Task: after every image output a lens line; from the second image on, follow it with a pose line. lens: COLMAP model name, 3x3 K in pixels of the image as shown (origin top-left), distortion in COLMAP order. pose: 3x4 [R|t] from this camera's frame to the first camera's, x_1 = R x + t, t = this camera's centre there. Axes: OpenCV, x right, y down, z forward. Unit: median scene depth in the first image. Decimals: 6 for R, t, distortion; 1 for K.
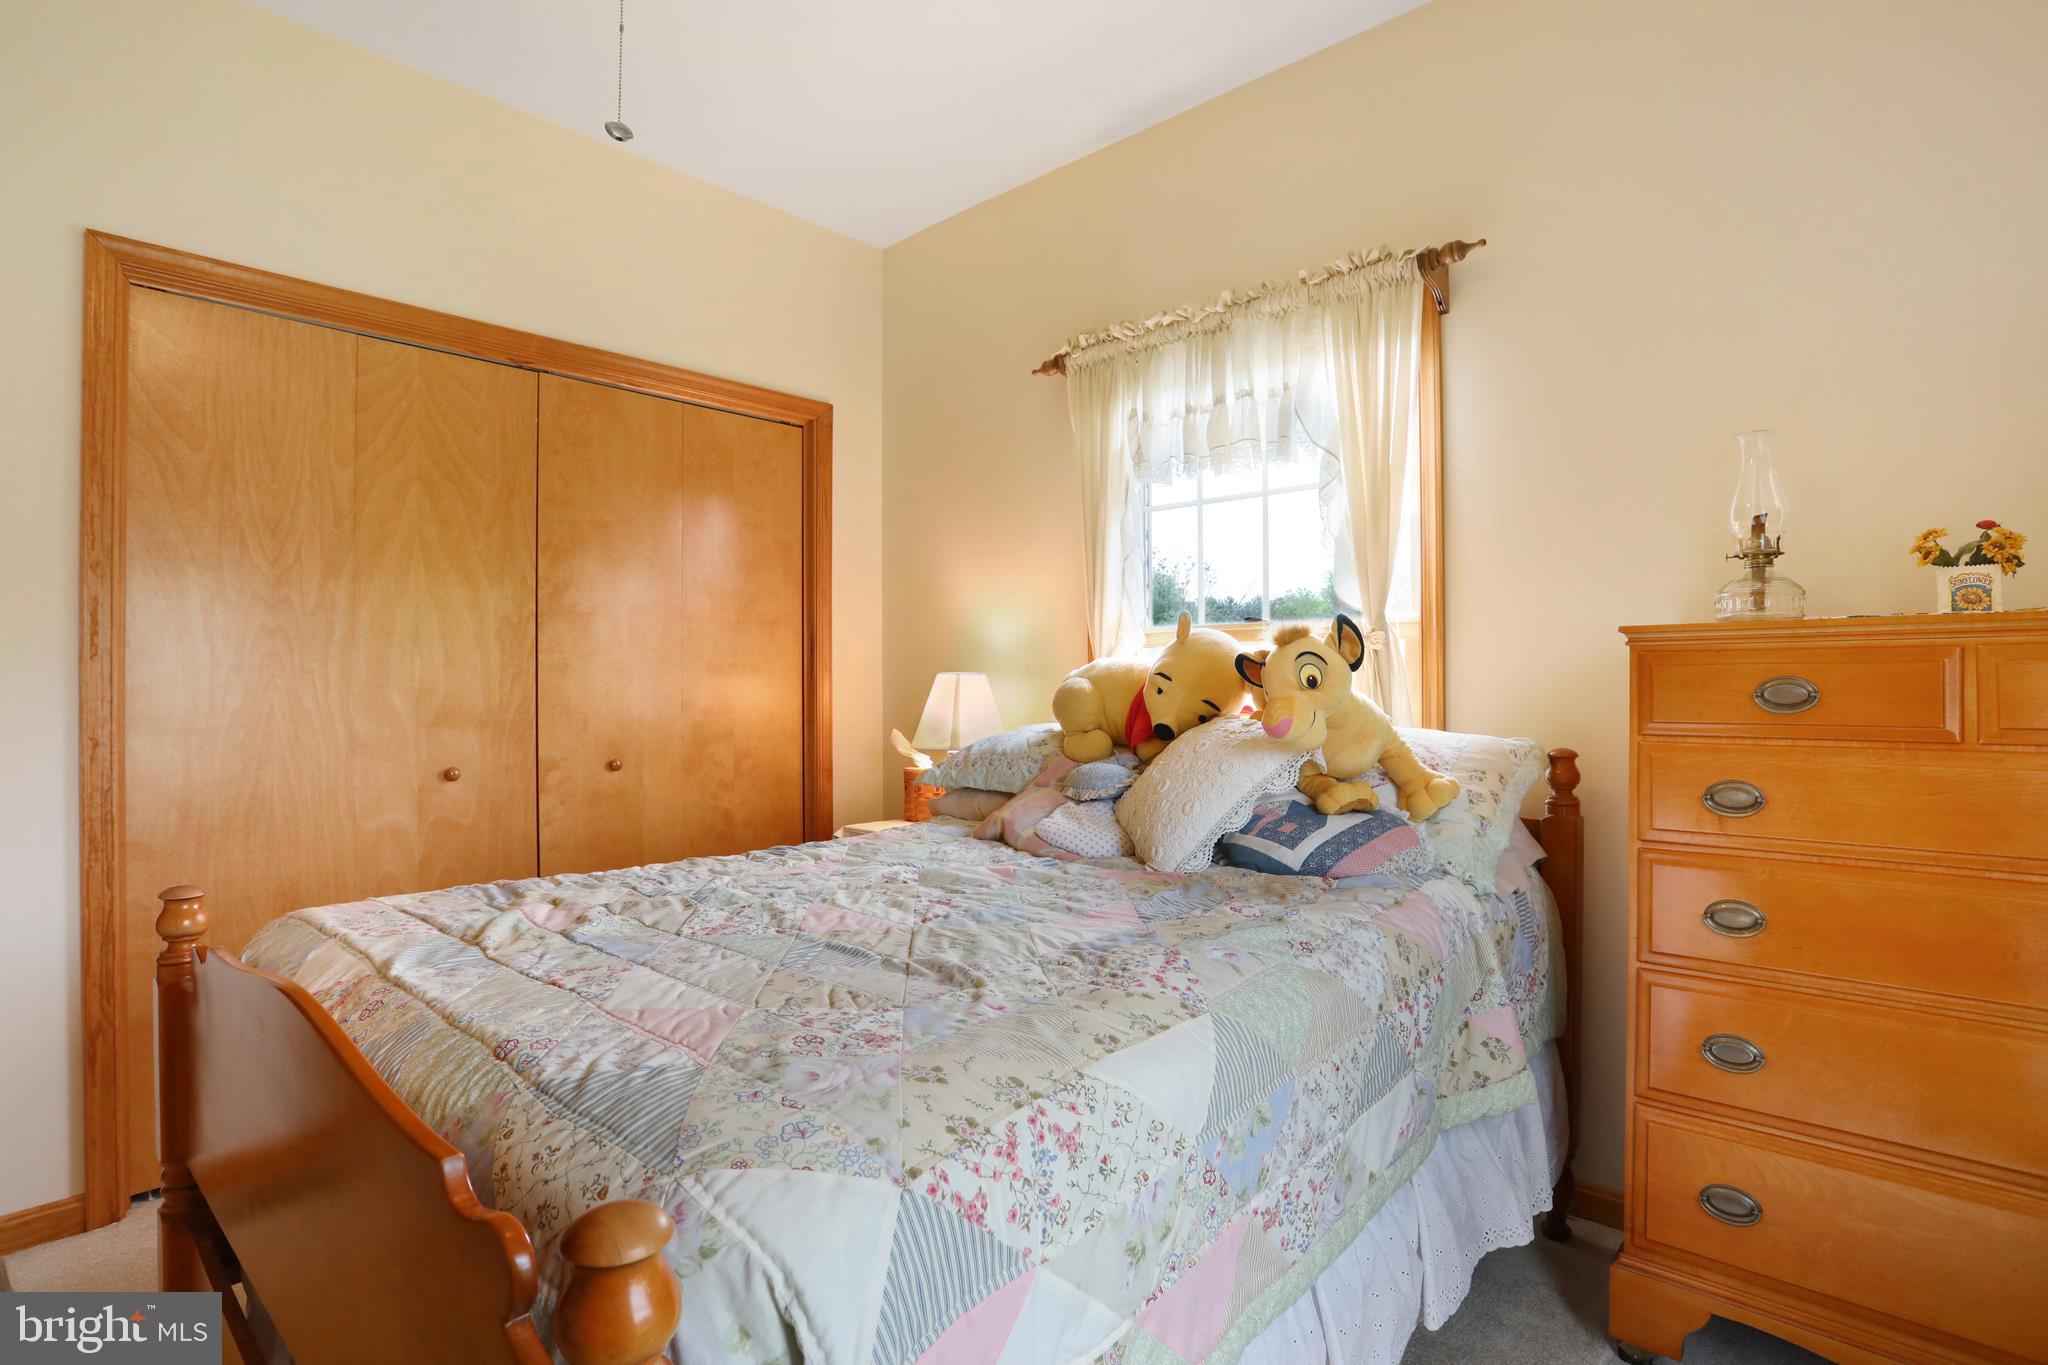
lens RADIAL K [[985.2, 0, 1024.0], [0, 985.2, 682.5], [0, 0, 1]] dist [-0.011523, -0.000134]
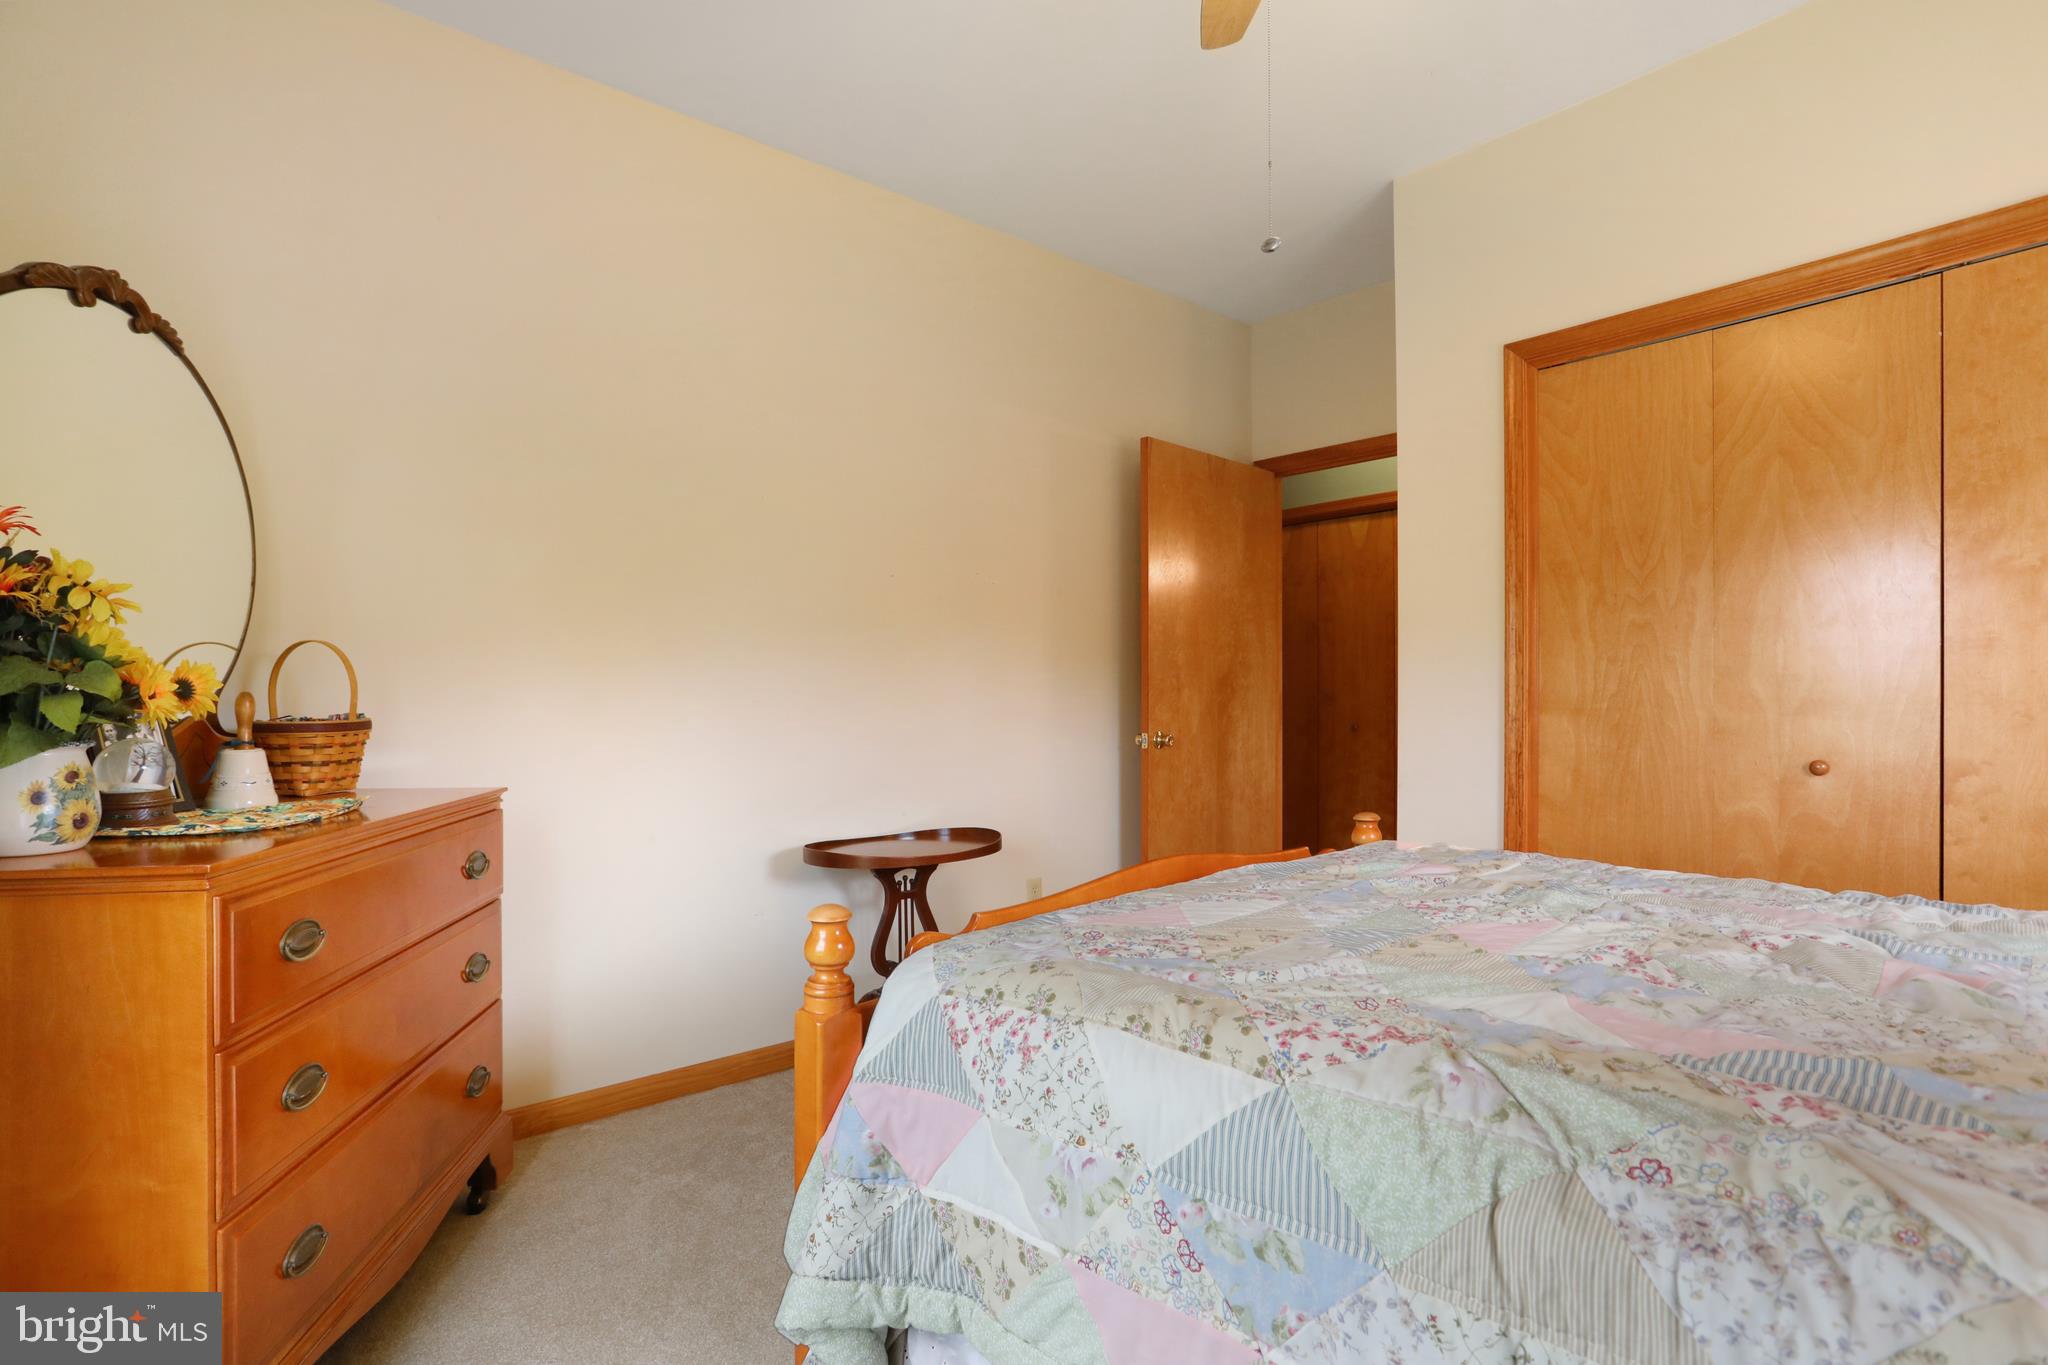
lens RADIAL K [[1011.9, 0, 1012.9], [0, 1011.9, 694.5], [0, 0, 1]] dist [-0.074654, 0.035012]
pose [[-0.112557, 0.004936, -0.993633, 0.447484], [0.017543, 0.999842, 0.002980, 0.010895], [0.993490, -0.017096, -0.112626, 0.402697]]
